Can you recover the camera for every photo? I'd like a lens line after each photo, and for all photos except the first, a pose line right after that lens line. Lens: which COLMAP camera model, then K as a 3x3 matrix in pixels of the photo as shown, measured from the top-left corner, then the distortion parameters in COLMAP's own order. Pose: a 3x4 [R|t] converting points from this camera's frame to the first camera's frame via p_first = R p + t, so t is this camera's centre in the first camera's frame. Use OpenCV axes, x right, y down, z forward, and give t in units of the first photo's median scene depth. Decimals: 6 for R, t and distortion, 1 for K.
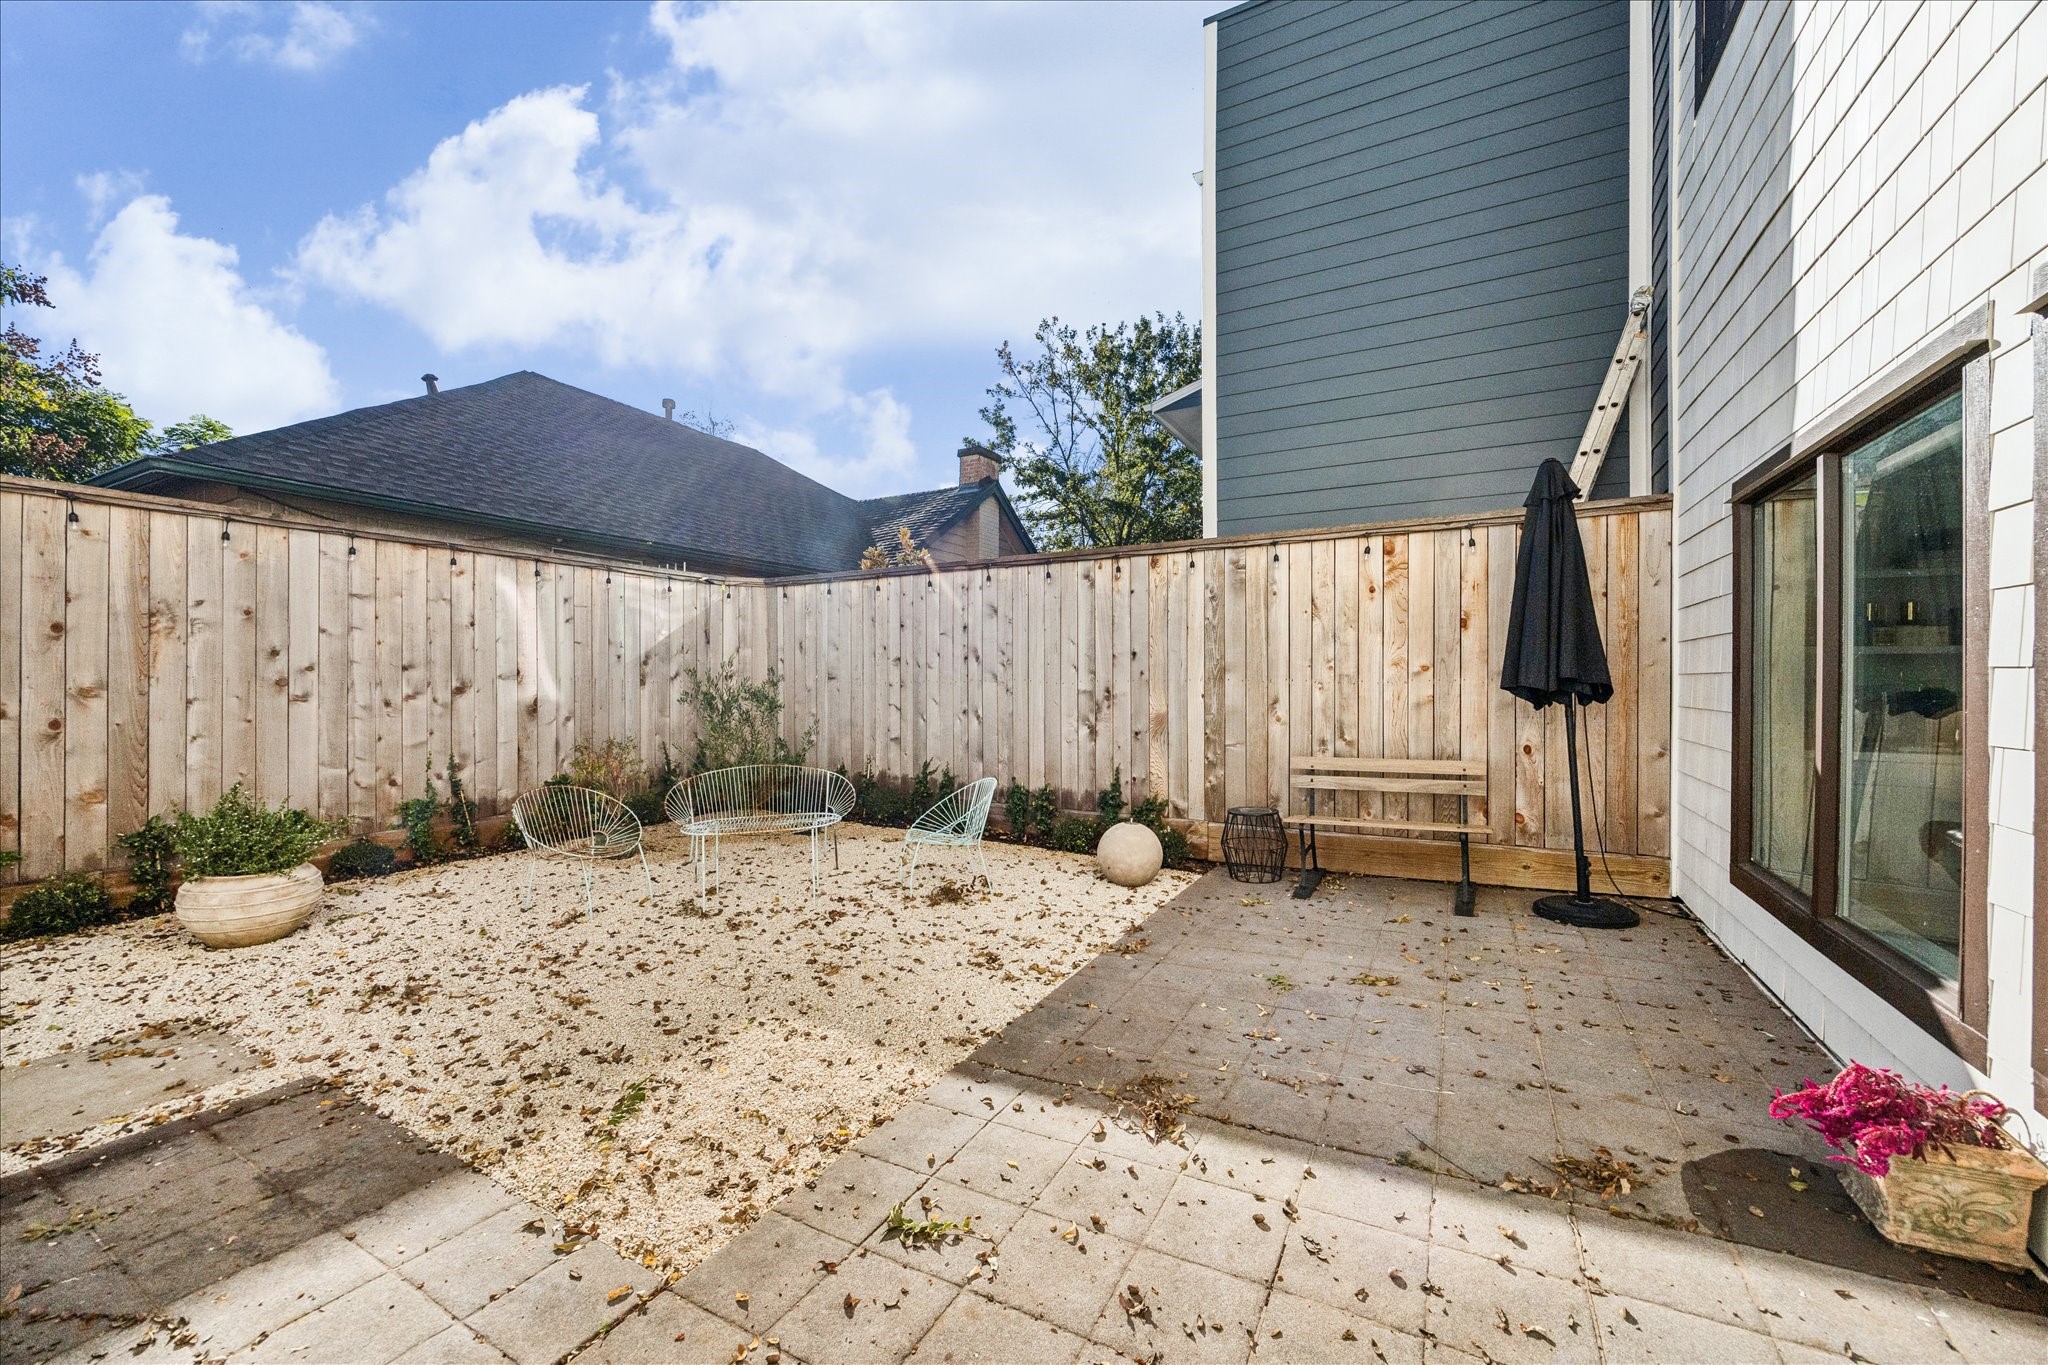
lens RADIAL K [[792.4, 0, 1036.8], [0, 792.4, 672.0], [0, 0, 1]] dist [-0.000819, 0.000346]
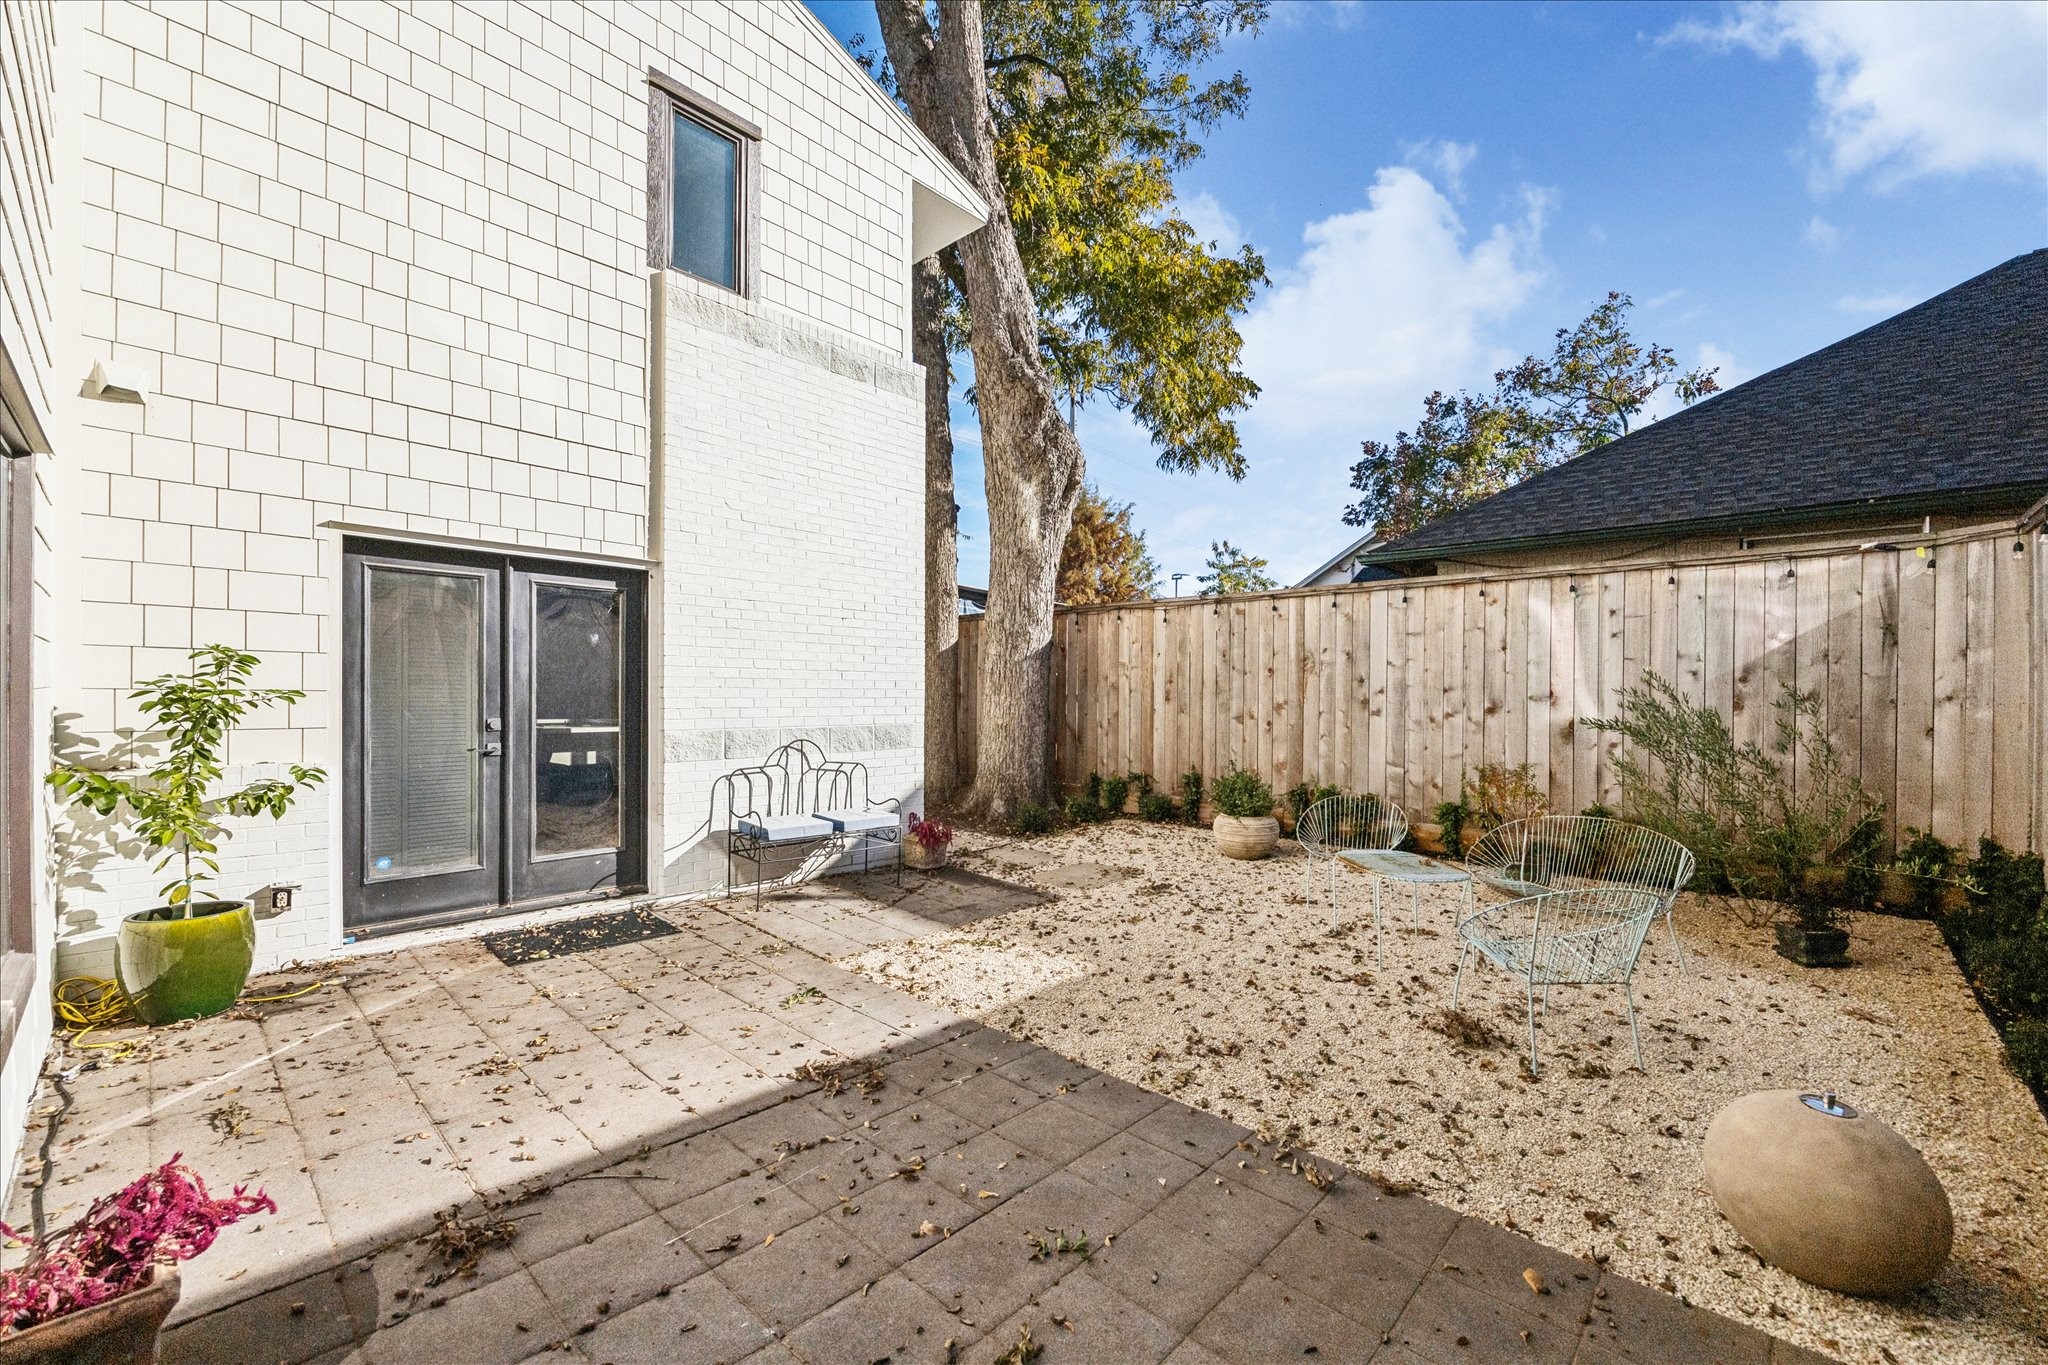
lens RADIAL K [[826.3, 0, 1024.0], [0, 826.3, 682.5], [0, 0, 1]] dist [-0.002482, -0.000197]
pose [[-0.264103, -0.016056, -0.964361, 0.612510], [0.004900, 0.999826, -0.017988, 0.002359], [0.964482, -0.009477, -0.263979, 0.782106]]
